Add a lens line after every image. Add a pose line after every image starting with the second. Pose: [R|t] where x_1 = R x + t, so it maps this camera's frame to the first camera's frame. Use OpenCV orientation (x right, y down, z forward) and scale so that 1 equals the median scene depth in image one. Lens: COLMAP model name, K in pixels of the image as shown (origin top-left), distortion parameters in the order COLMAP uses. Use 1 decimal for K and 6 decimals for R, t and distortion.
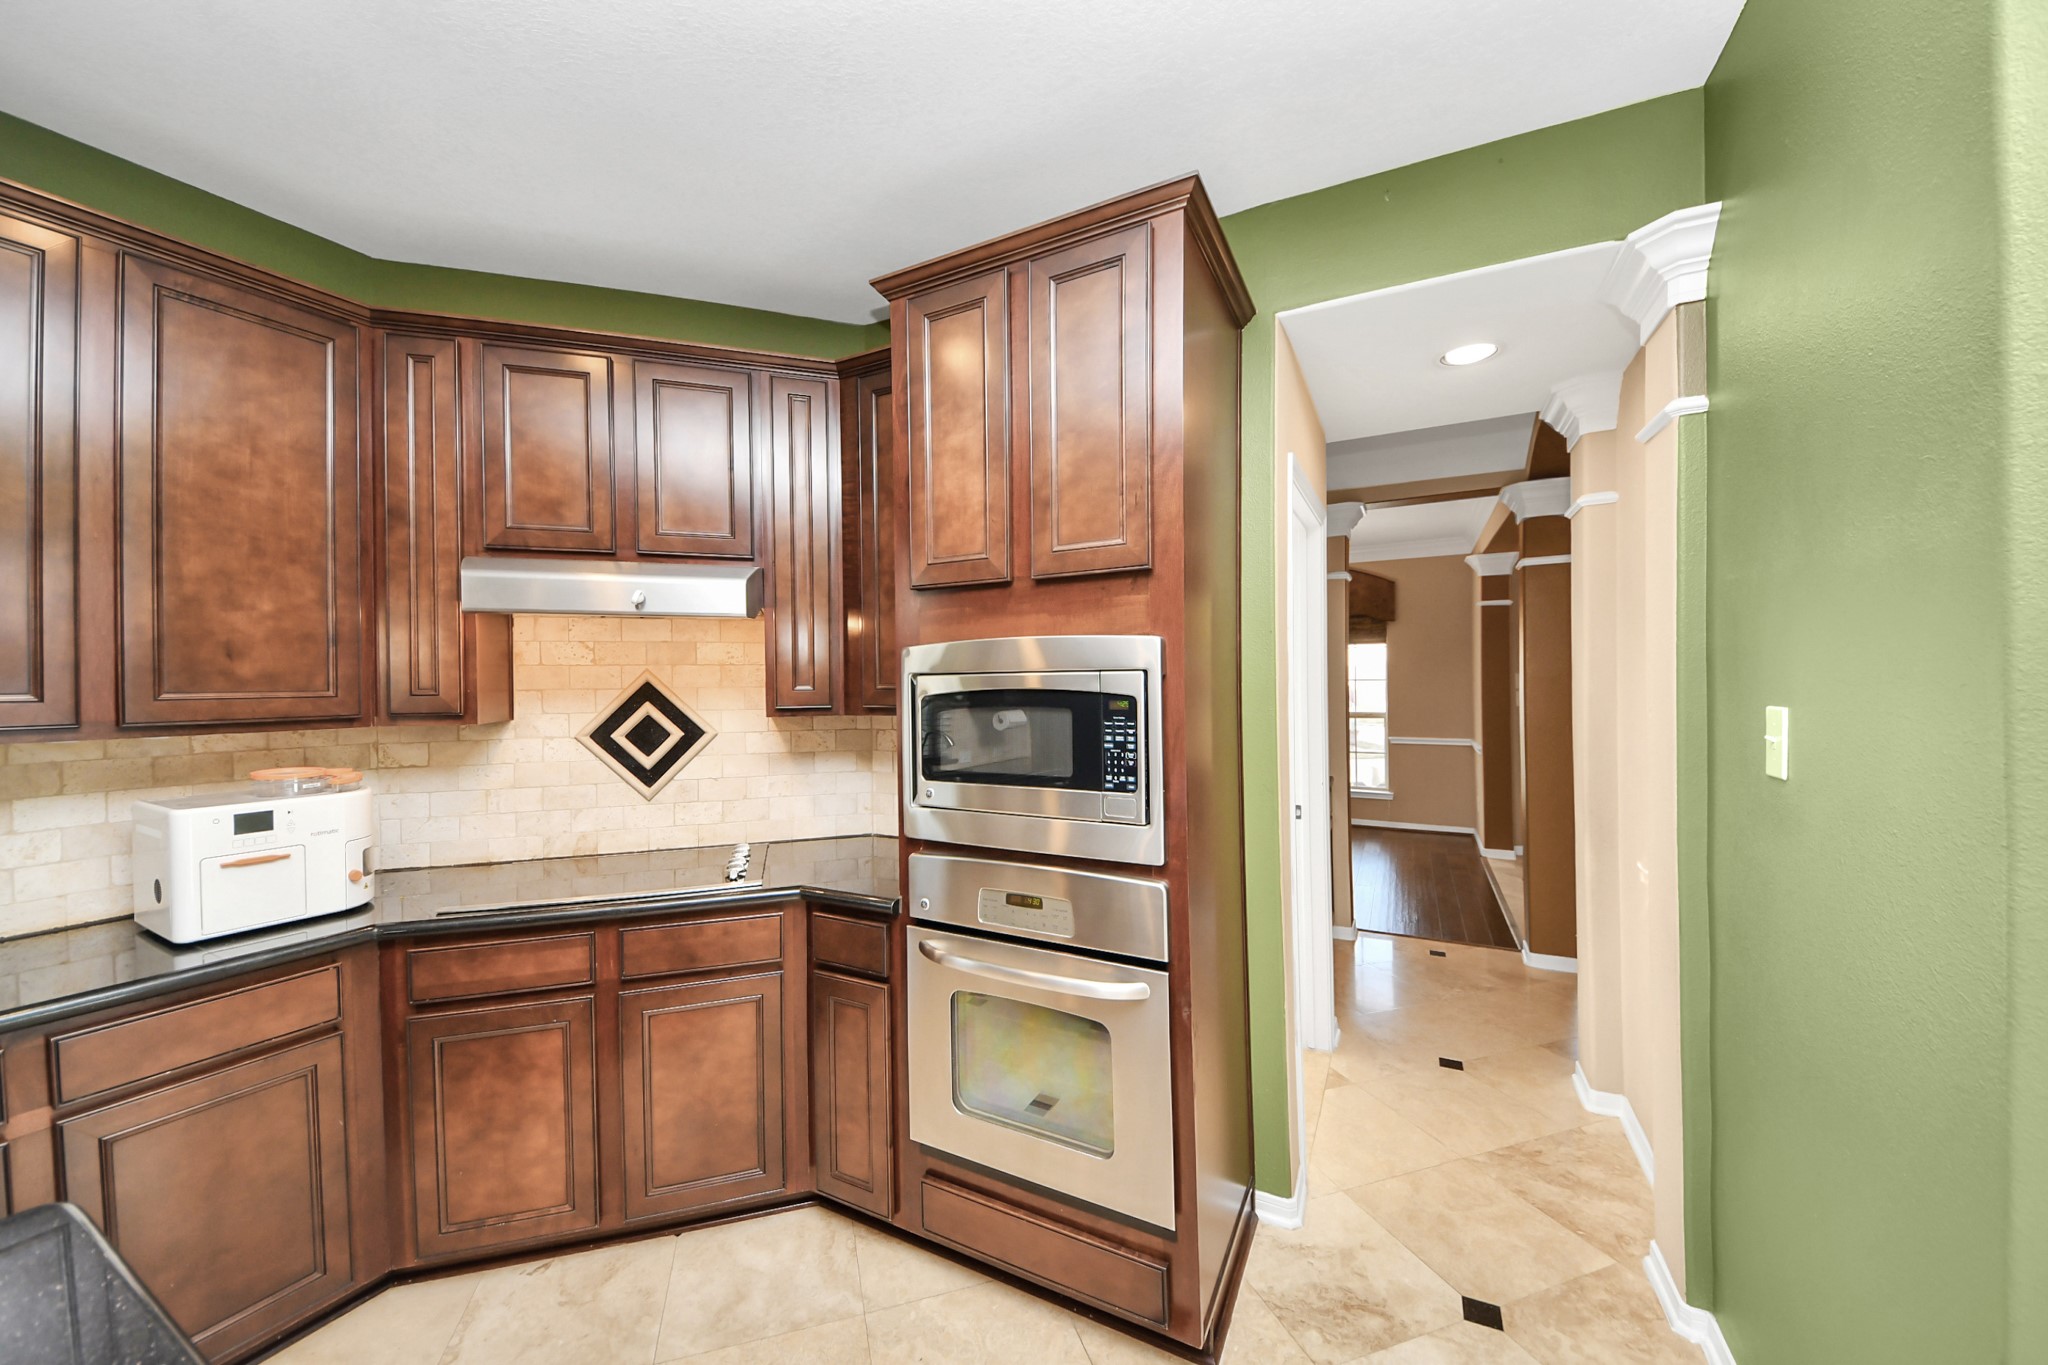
lens RADIAL K [[724.9, 0, 1019.0], [0, 724.9, 688.6], [0, 0, 1]] dist [0.000869, -0.009043]
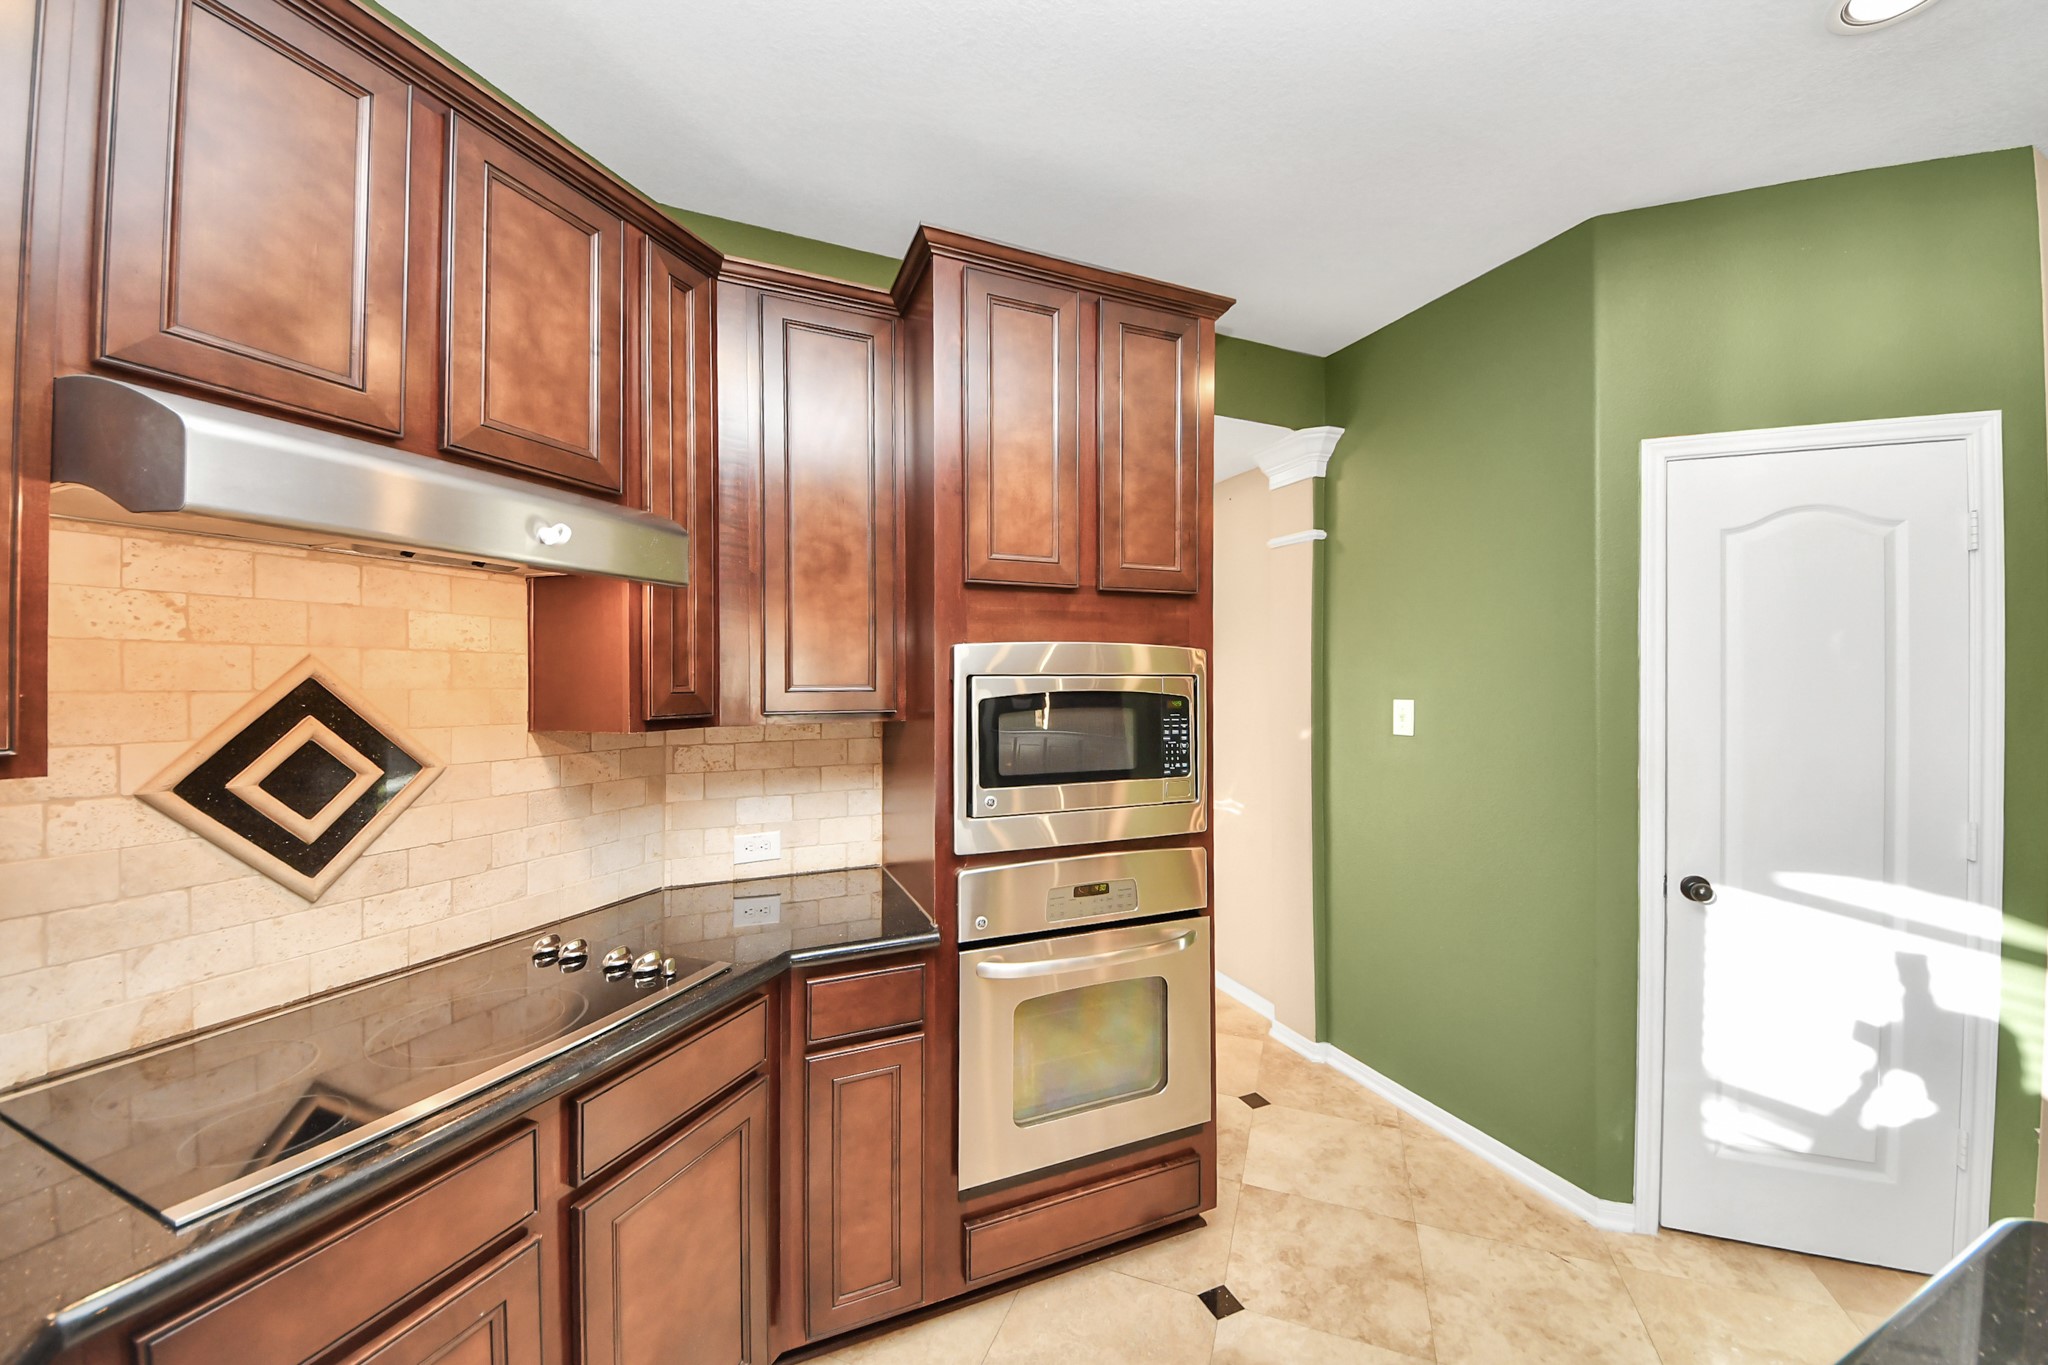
lens RADIAL K [[728.2, 0, 1024.0], [0, 728.2, 682.5], [0, 0, 1]] dist [0.001095, -0.011829]
pose [[0.636299, 0.010944, 0.771365, -0.774210], [0.001859, 0.999875, -0.015720, 0.004190], [-0.771440, 0.011437, 0.636199, 0.343999]]
